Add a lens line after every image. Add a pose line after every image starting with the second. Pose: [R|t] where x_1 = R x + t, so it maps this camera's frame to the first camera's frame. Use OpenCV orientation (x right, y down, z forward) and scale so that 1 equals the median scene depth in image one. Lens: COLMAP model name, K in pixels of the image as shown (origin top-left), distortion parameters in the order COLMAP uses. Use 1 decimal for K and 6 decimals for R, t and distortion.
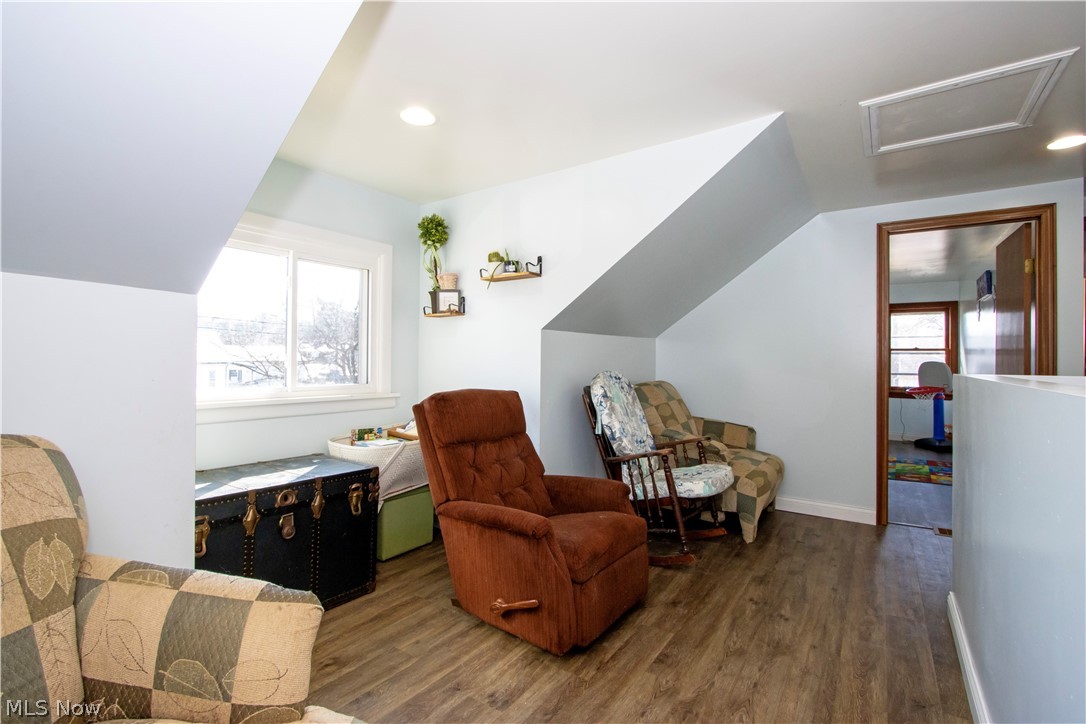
lens RADIAL K [[503.7, 0, 539.1], [0, 503.7, 353.7], [0, 0, 1]] dist [-0.013158, 0.001729]
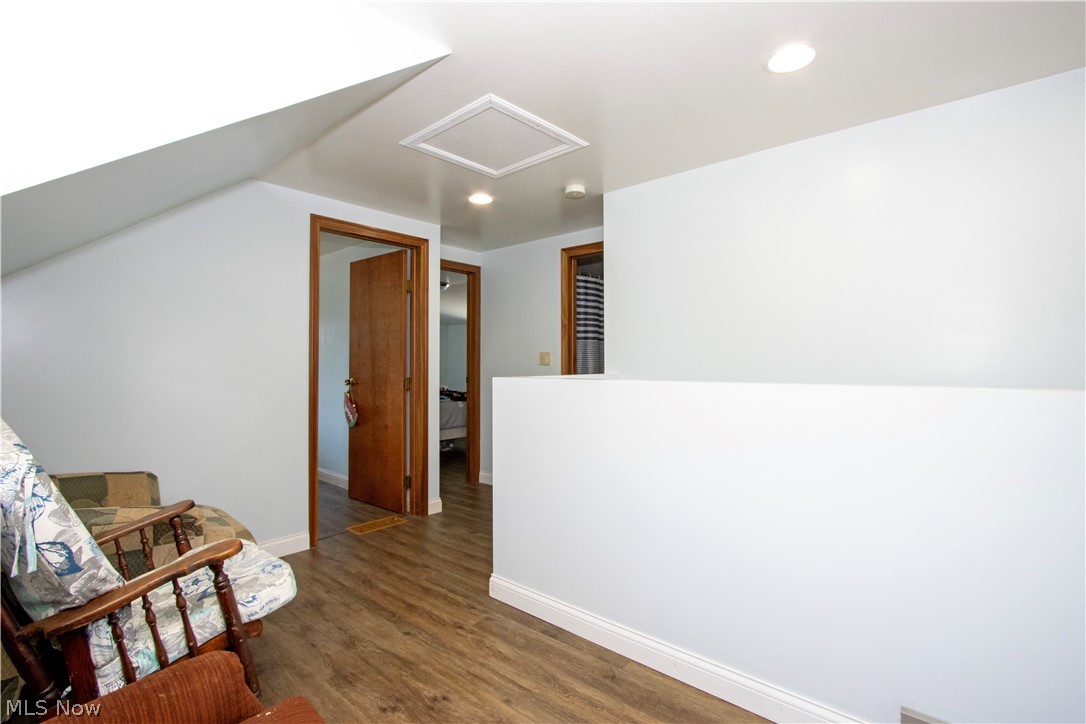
lens RADIAL K [[503.7, 0, 539.1], [0, 503.7, 353.7], [0, 0, 1]] dist [-0.013158, 0.001729]
pose [[0.114073, 0.007744, 0.993442, -0.224048], [-0.006540, 0.999954, -0.007044, -0.004187], [-0.993451, -0.005694, 0.114118, 0.627831]]
